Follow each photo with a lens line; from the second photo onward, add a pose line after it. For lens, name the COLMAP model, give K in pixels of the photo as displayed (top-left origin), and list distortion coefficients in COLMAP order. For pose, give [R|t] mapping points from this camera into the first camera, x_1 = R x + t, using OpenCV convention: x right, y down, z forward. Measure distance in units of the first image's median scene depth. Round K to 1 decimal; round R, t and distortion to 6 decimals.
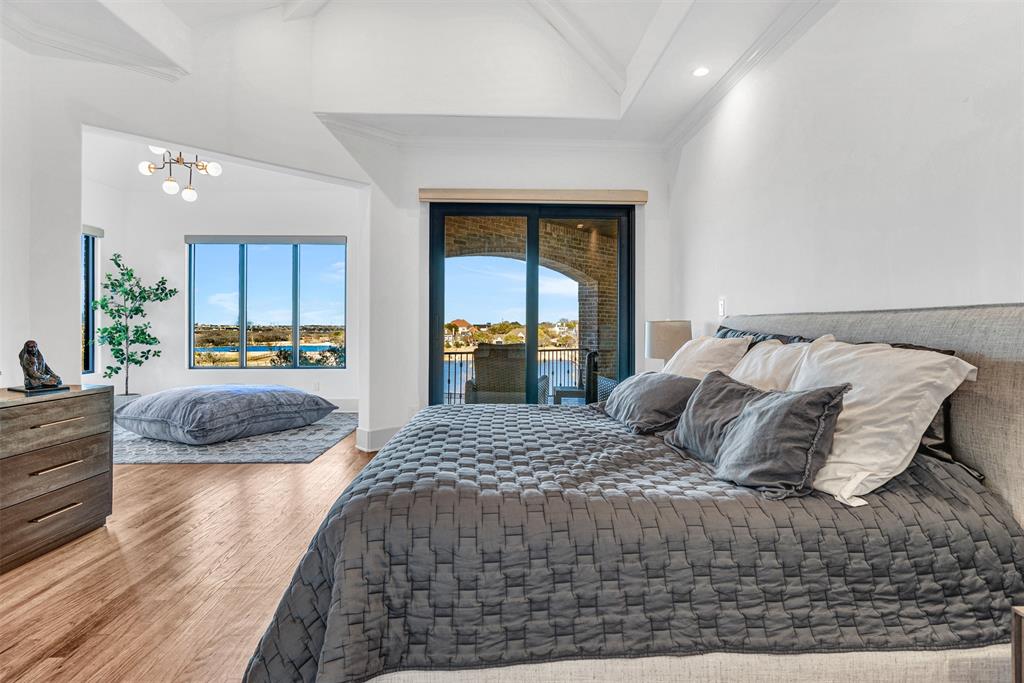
lens RADIAL K [[519.8, 0, 511.9], [0, 519.8, 331.5], [0, 0, 1]] dist [-0.004084, 0.001256]
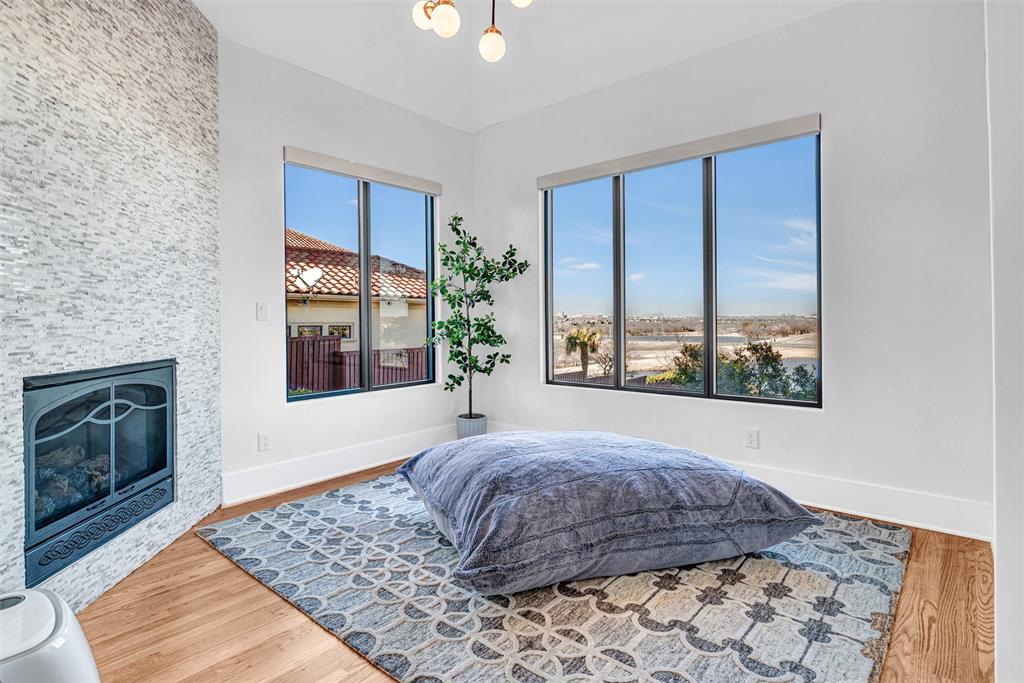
lens RADIAL K [[519.8, 0, 513.5], [0, 519.8, 316.8], [0, 0, 1]] dist [-0.004084, 0.001256]
pose [[0.735430, -0.008483, -0.677548, -0.222497], [0.001912, 0.999944, -0.010444, -0.005073], [0.677598, 0.006386, 0.735404, 0.522144]]
